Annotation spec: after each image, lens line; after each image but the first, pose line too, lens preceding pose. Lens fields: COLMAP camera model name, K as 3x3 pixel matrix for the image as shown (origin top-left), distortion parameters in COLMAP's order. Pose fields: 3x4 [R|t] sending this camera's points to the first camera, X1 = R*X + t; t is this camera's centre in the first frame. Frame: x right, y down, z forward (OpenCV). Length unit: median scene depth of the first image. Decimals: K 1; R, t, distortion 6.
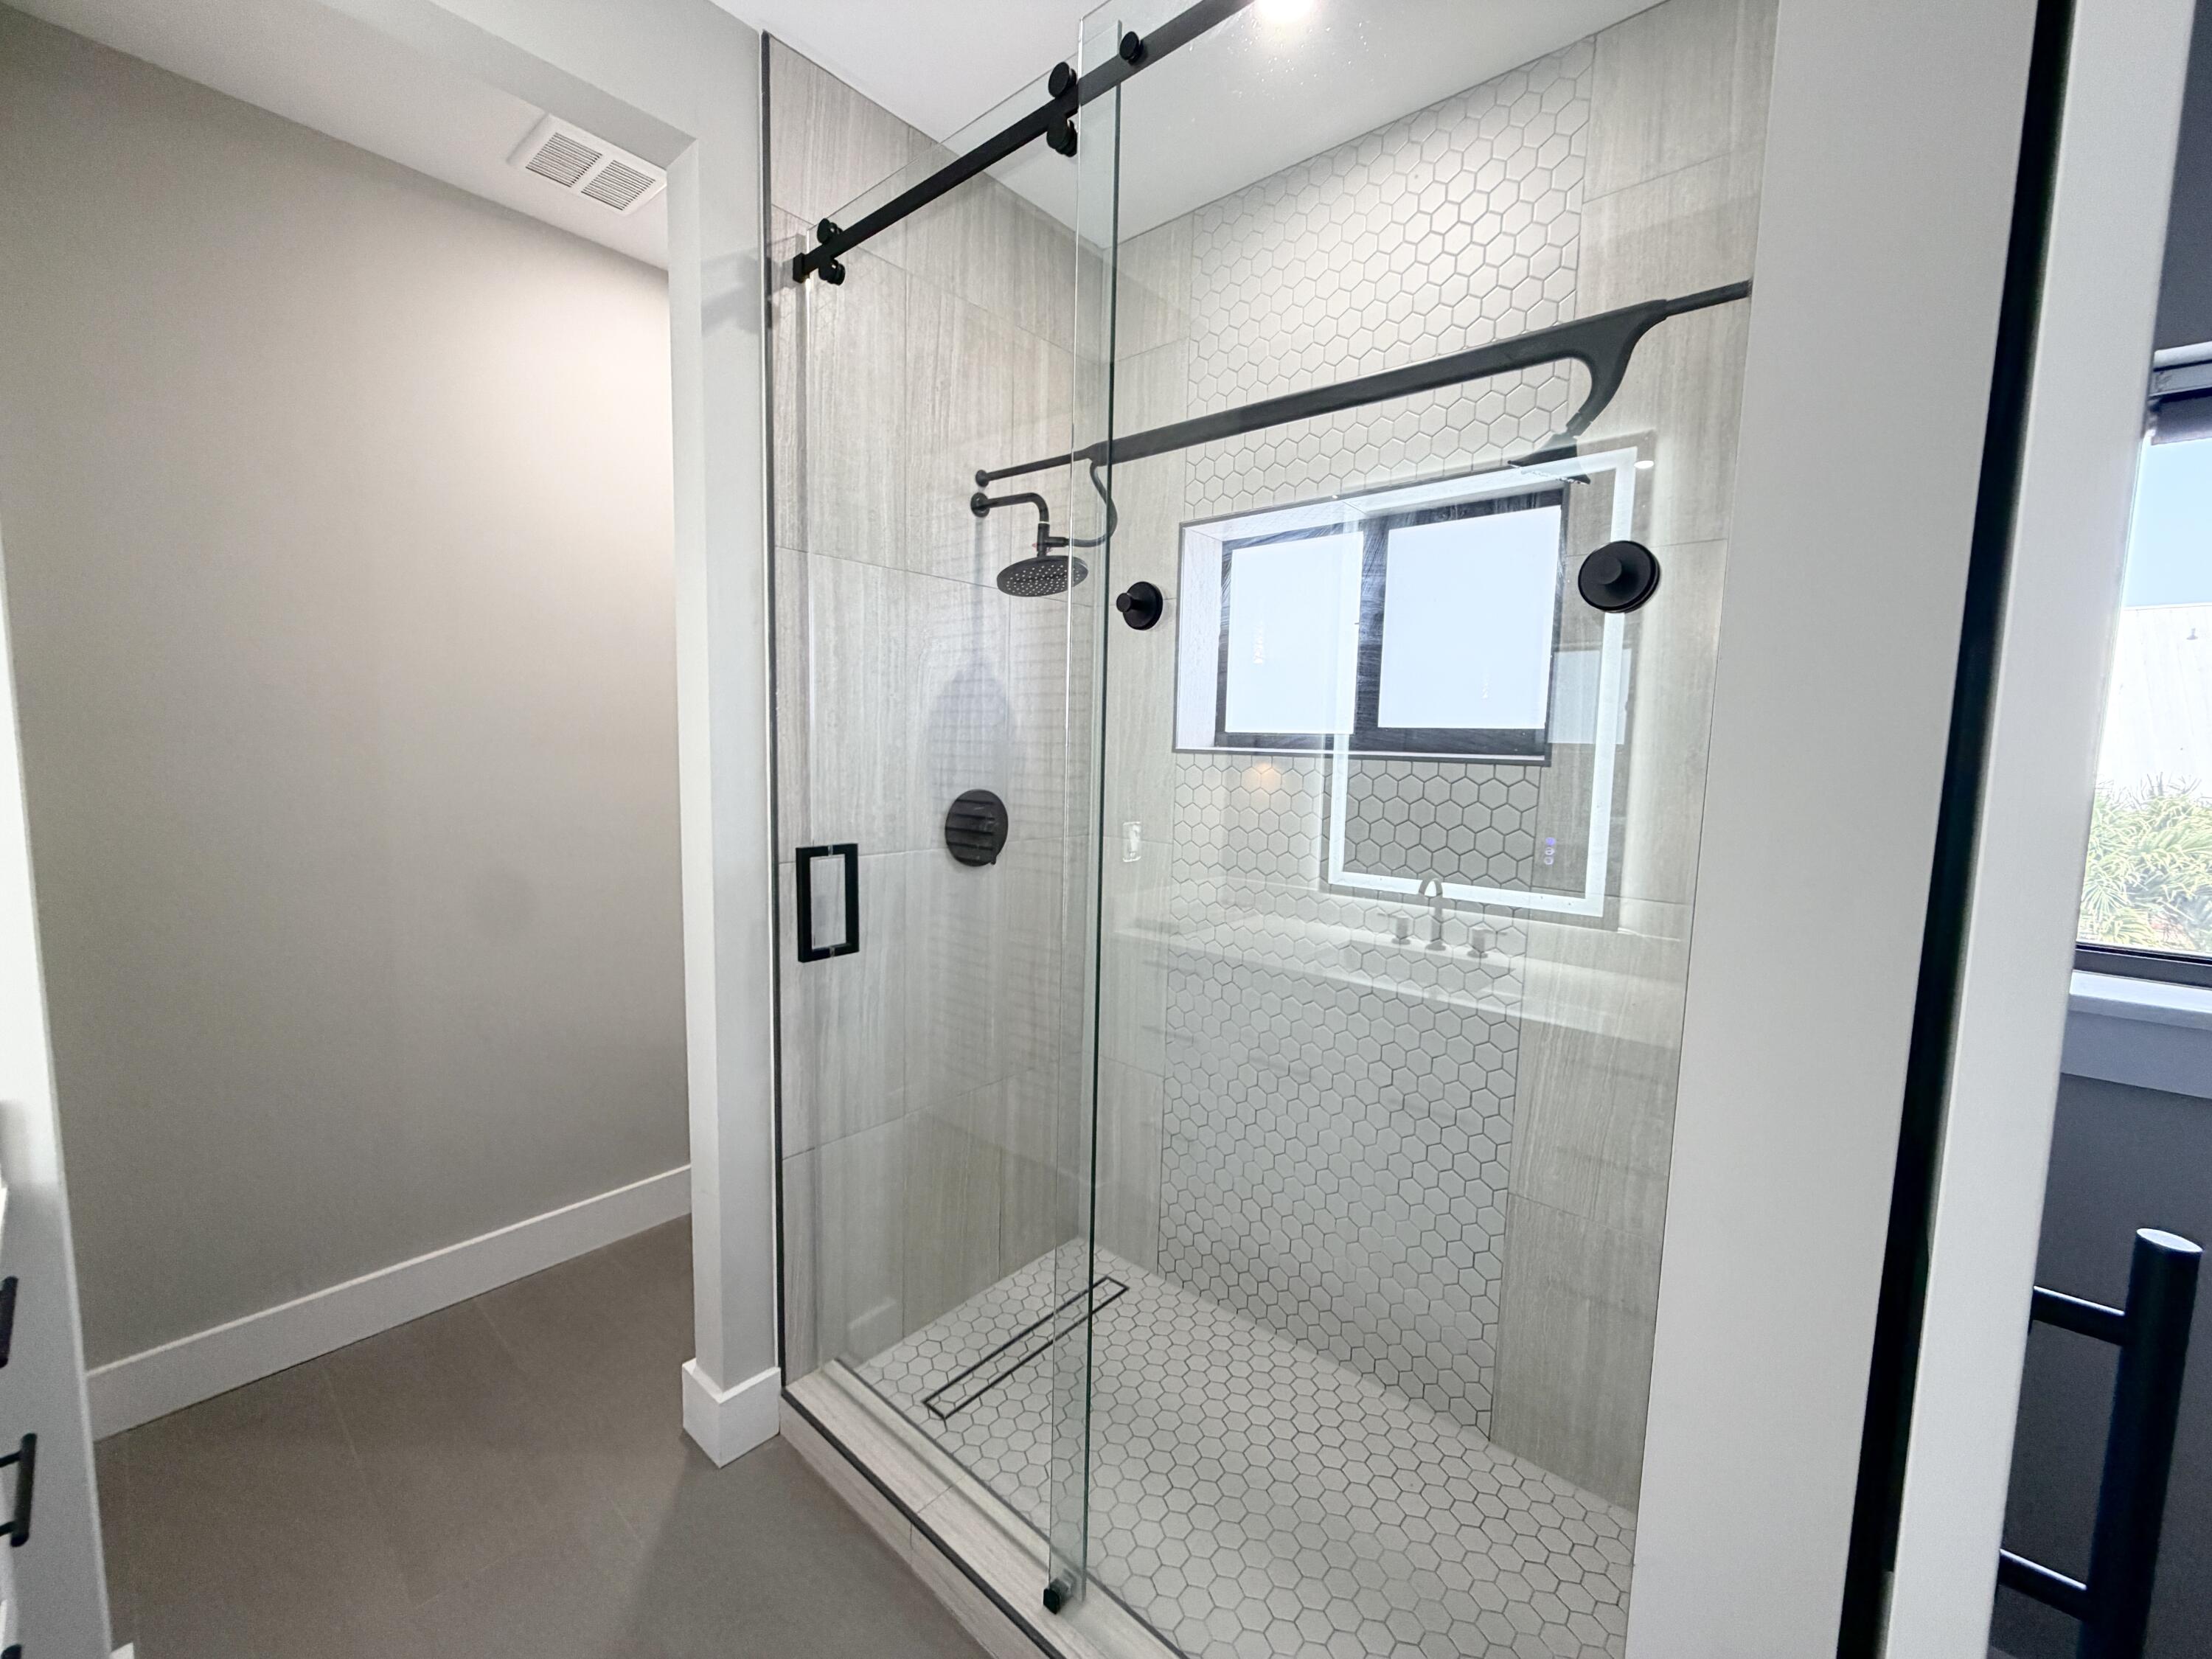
lens RADIAL K [[889.9, 0, 1106.0], [0, 889.9, 829.5], [0, 0, 1]] dist [-0.000870, -0.000272]
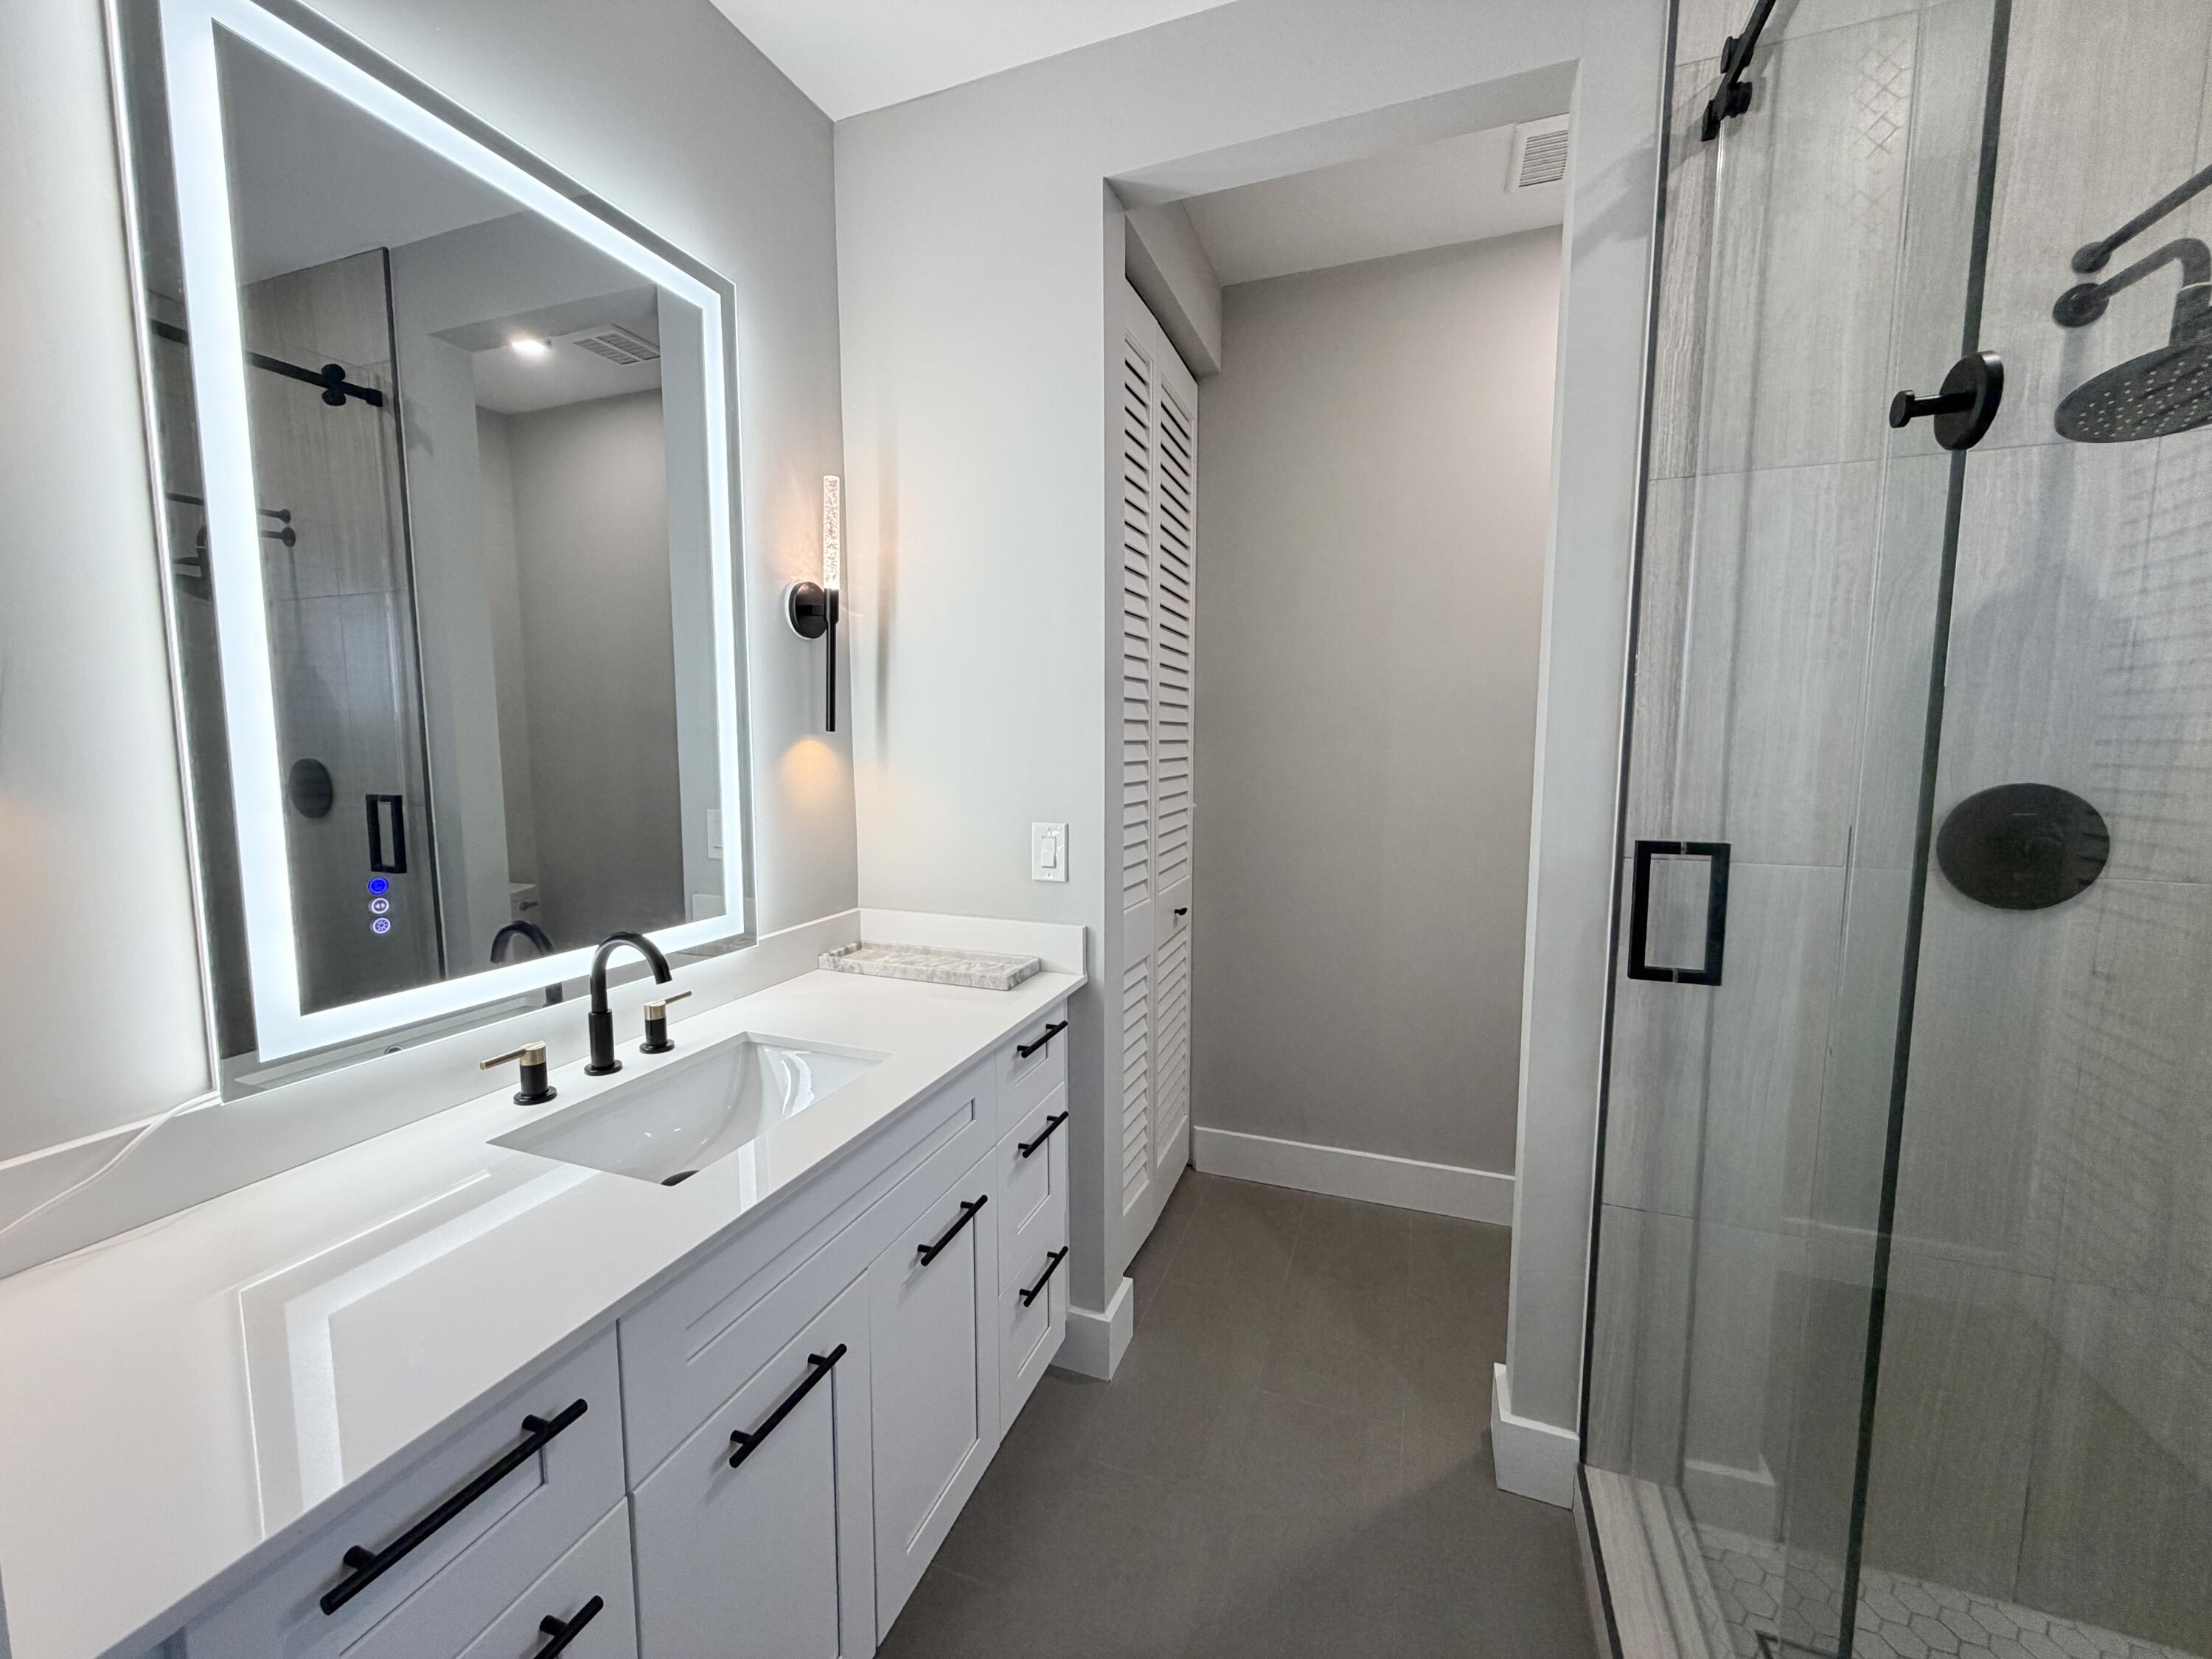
lens RADIAL K [[889.9, 0, 1106.0], [0, 889.9, 829.5], [0, 0, 1]] dist [-0.000870, -0.000272]
pose [[0.333757, 0.074041, -0.939747, 0.256589], [-0.084269, 0.995263, 0.048486, 0.011418], [0.938885, 0.063009, 0.338415, 0.240461]]
